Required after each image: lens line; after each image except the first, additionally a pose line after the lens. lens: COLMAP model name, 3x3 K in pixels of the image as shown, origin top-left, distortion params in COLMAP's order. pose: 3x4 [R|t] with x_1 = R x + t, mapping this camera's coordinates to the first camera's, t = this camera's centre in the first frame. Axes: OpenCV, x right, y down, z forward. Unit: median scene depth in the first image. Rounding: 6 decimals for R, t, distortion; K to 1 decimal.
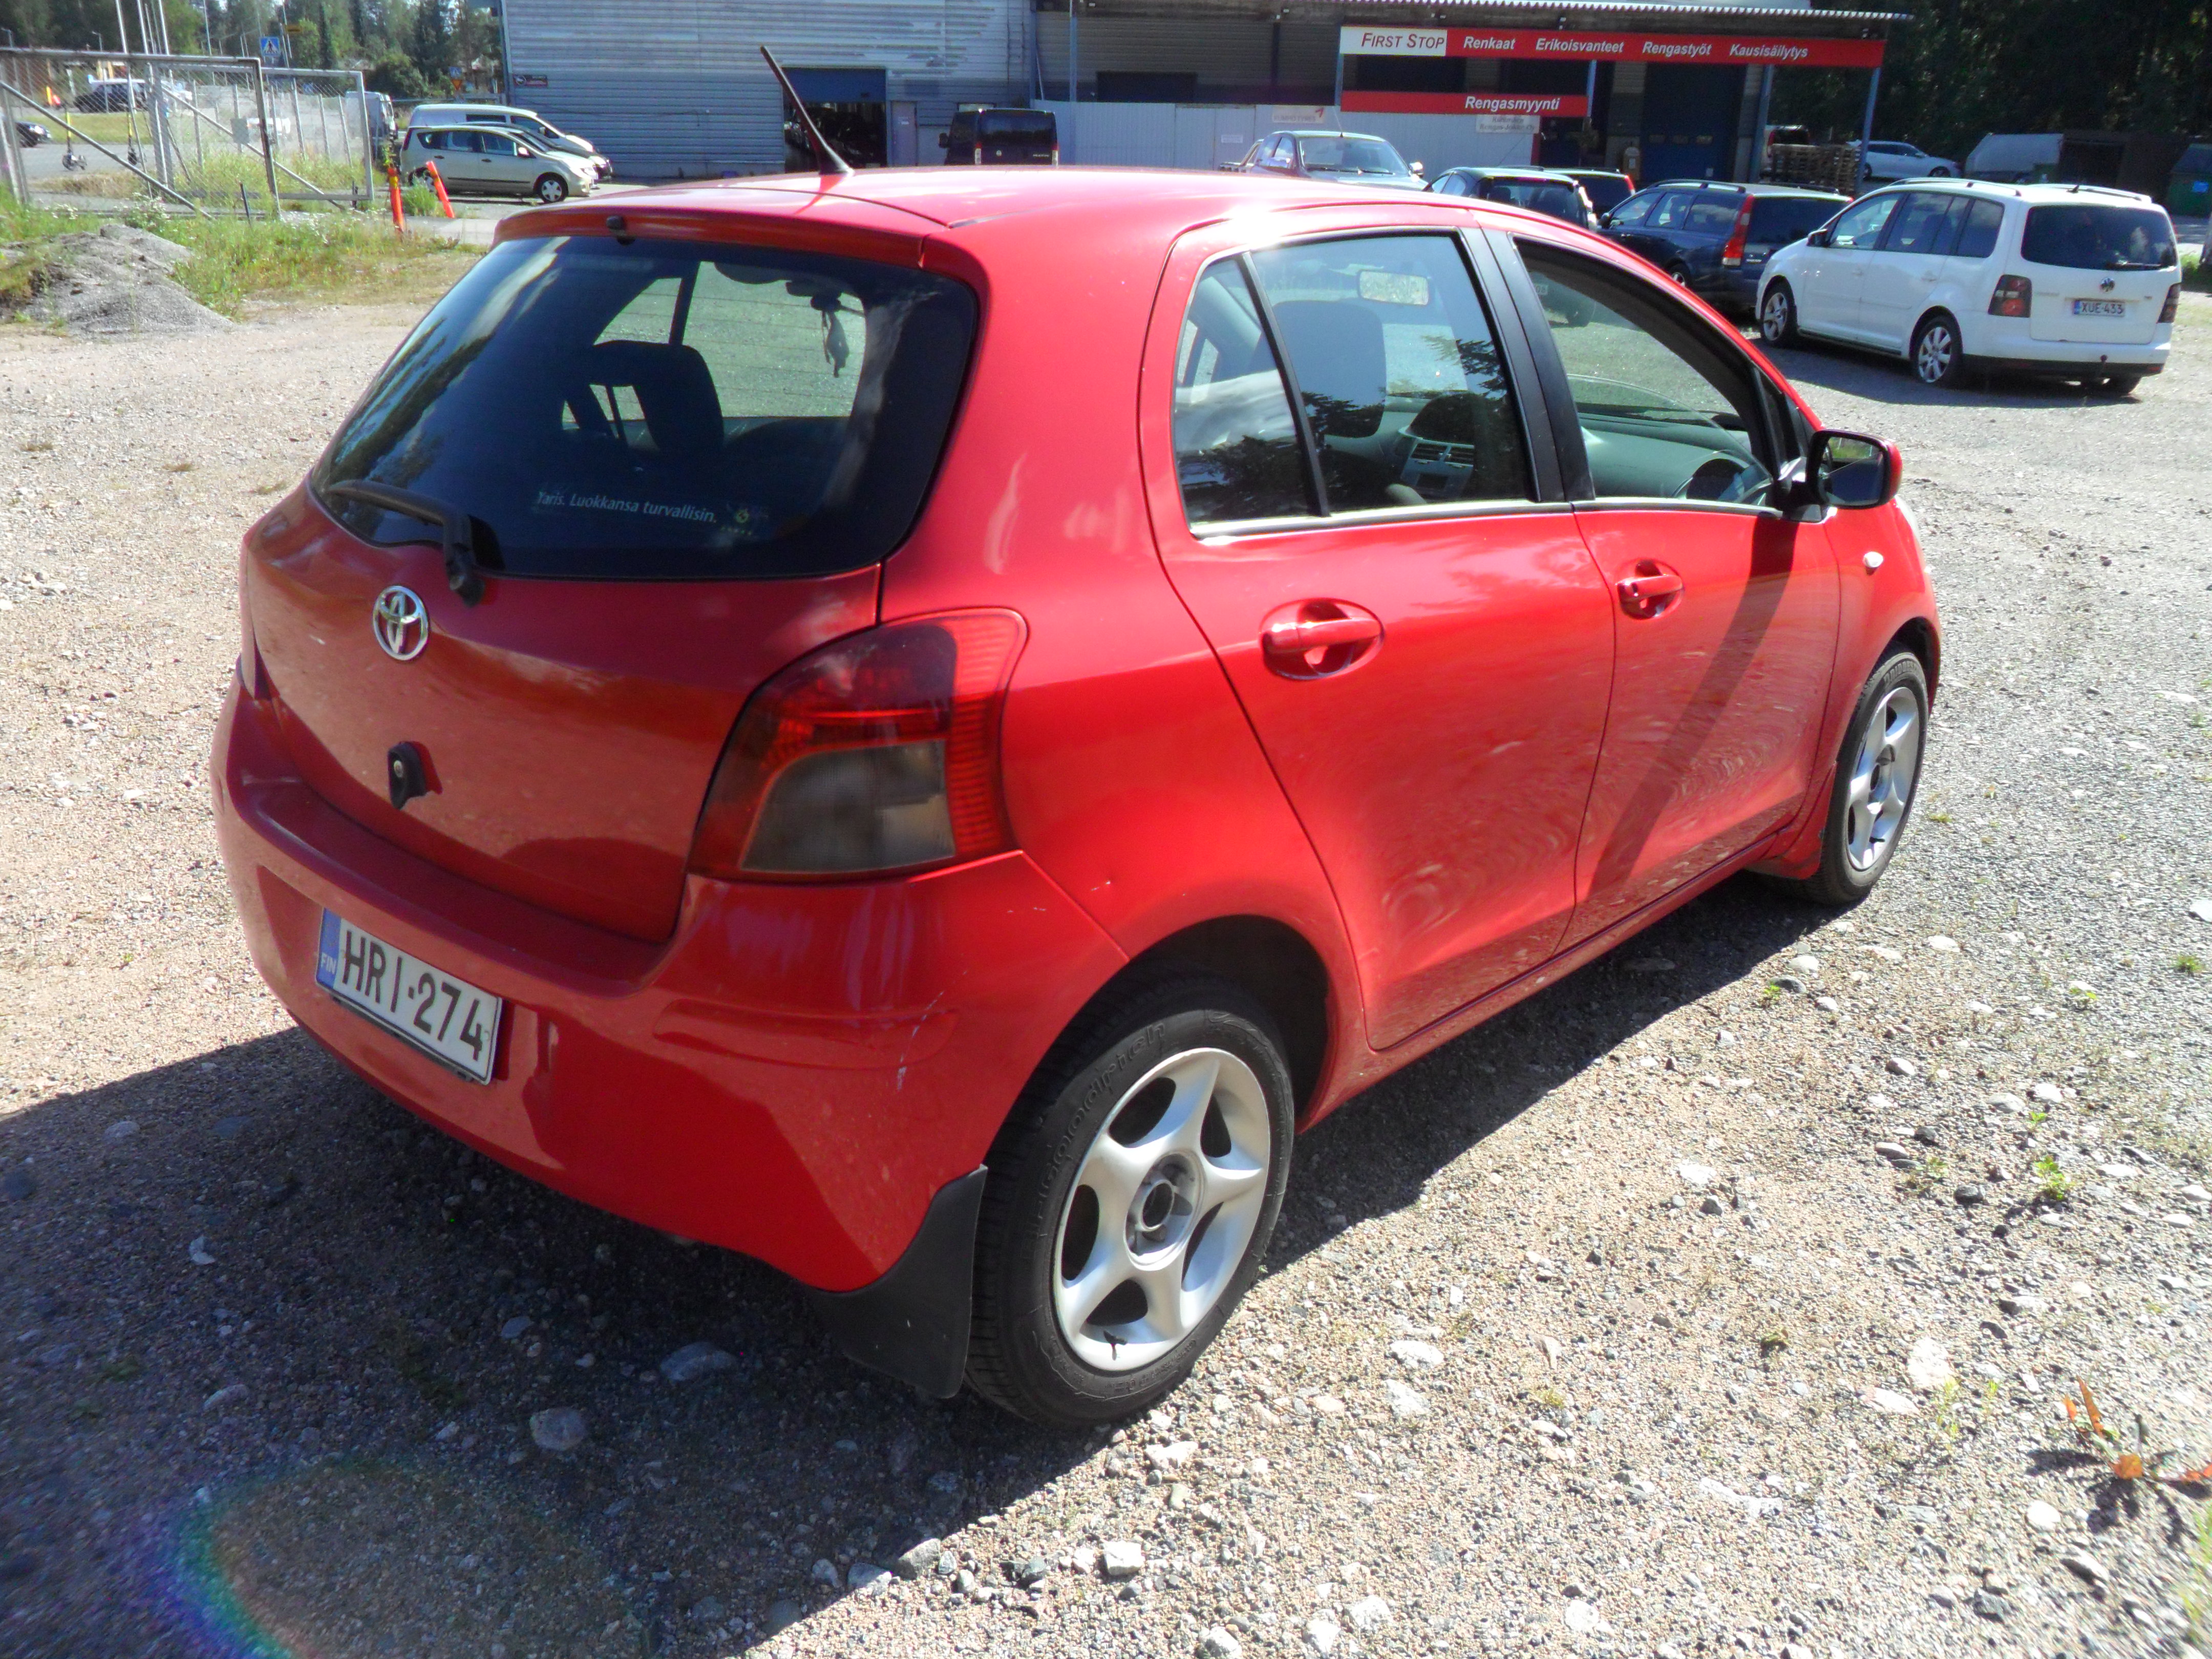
lens RADIAL K [[1750.9, 0, 1097.5], [0, 1750.9, 823.9], [0, 0, 1]] dist [-0.006301, -0.002961]
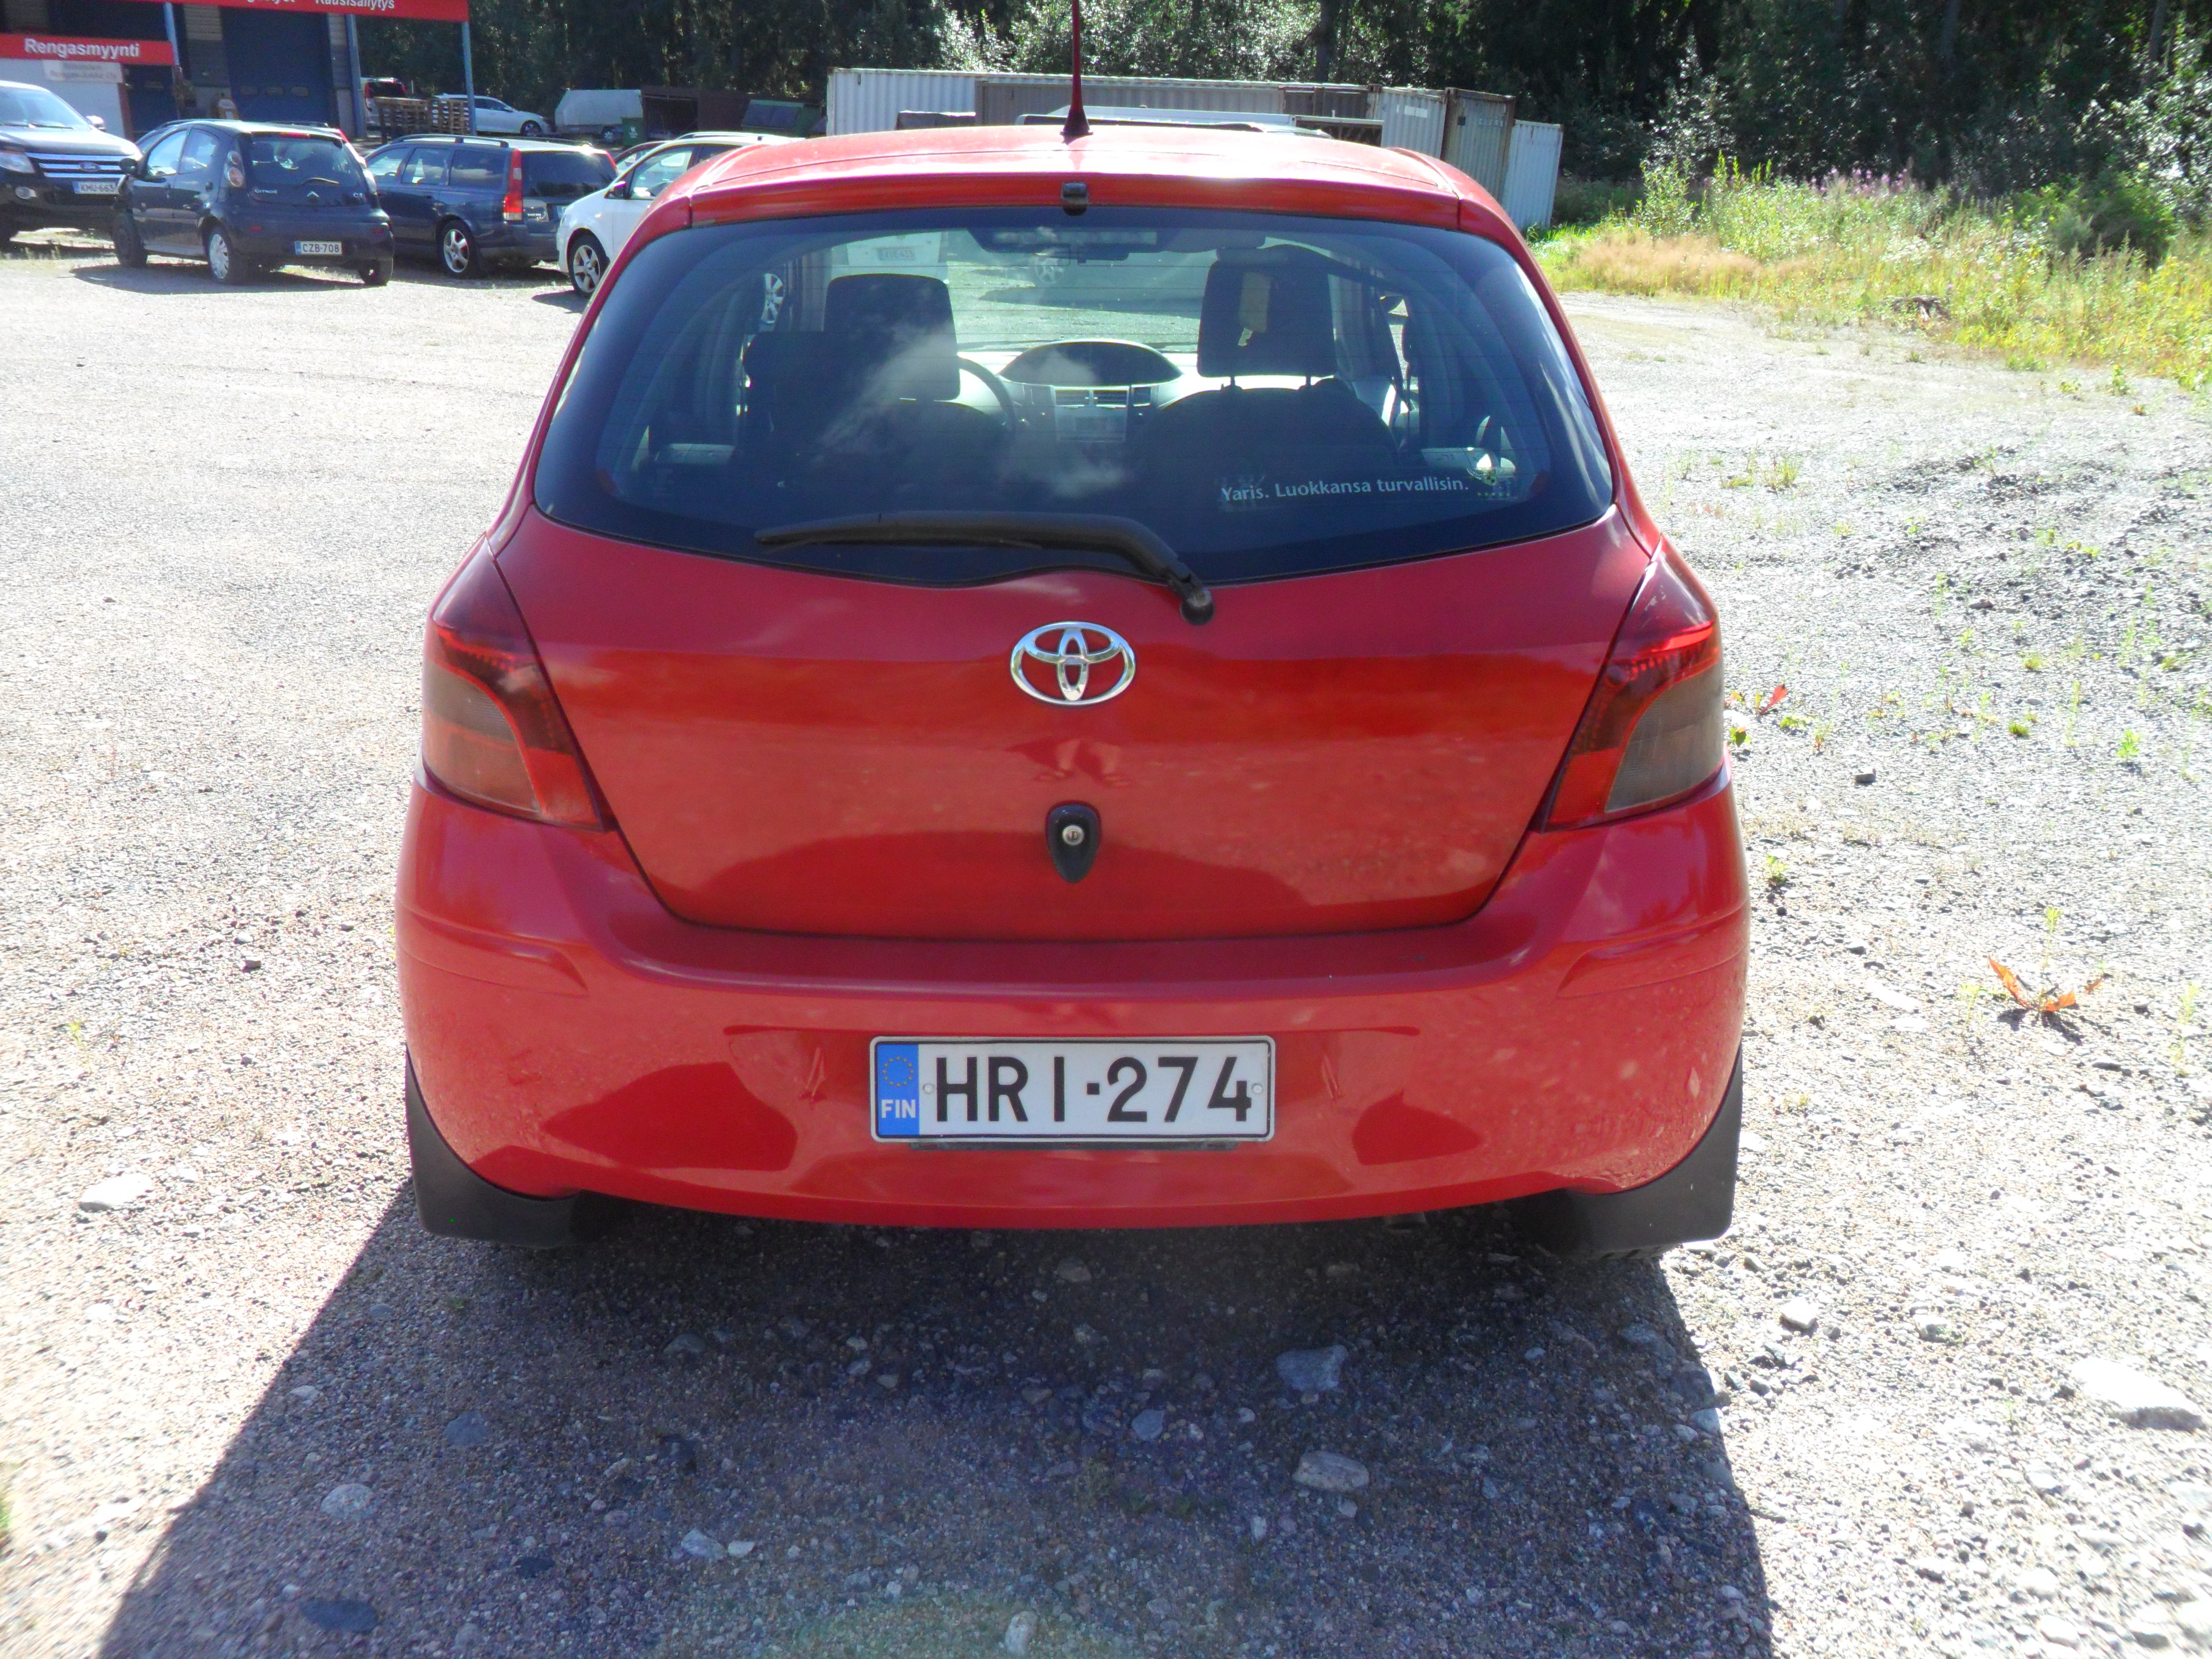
lens RADIAL K [[1750.9, 0, 1096.4], [0, 1750.9, 835.0], [0, 0, 1]] dist [-0.006301, -0.002961]
pose [[0.751821, -0.244776, 0.612250, -0.095285], [0.227136, 0.967853, 0.108030, -0.012664], [-0.619011, 0.057844, 0.783249, 0.033382]]
